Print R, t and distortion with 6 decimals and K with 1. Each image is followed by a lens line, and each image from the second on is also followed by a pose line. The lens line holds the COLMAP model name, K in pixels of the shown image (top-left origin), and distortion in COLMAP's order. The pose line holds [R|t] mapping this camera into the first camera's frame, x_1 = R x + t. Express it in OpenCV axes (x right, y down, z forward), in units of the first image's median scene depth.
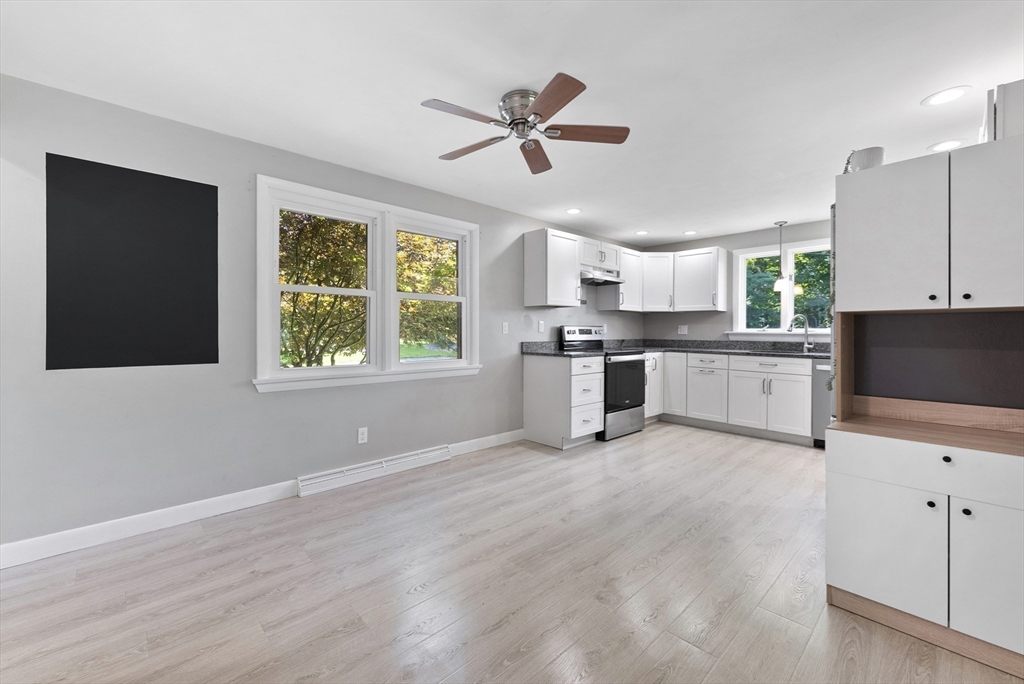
lens RADIAL K [[416.1, 0, 514.3], [0, 416.1, 333.7], [0, 0, 1]] dist [0.001874, -0.000314]
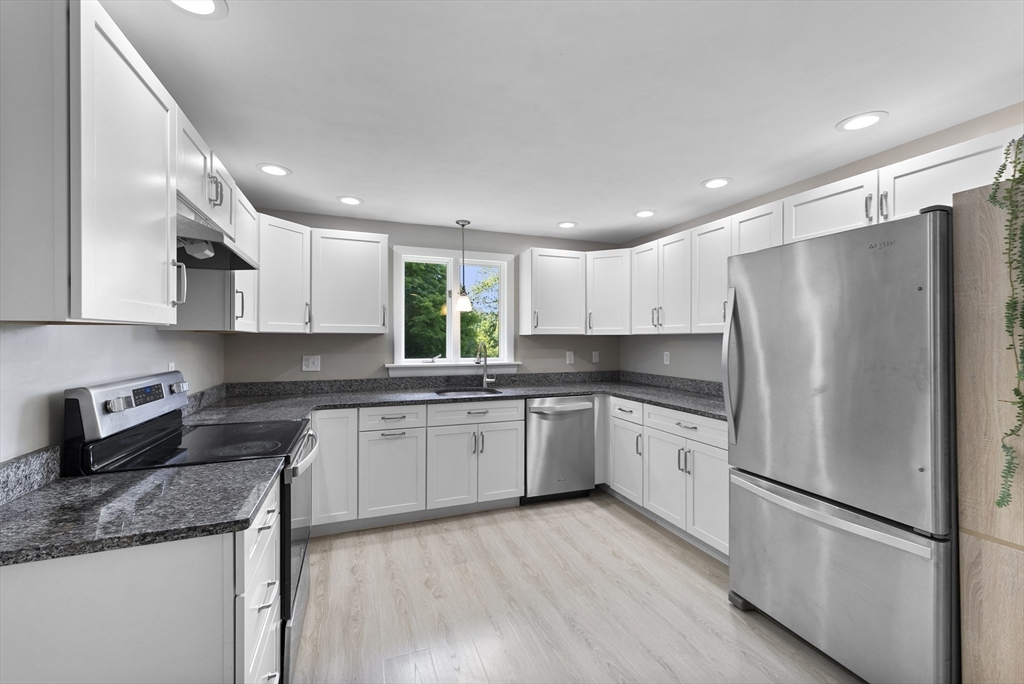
lens RADIAL K [[416.1, 0, 518.3], [0, 416.1, 334.9], [0, 0, 1]] dist [0.001874, -0.000314]
pose [[0.377624, 0.003827, 0.925951, -0.035302], [0.010424, 0.999911, -0.008384, -0.049531], [-0.925900, 0.012819, 0.377550, 0.600862]]
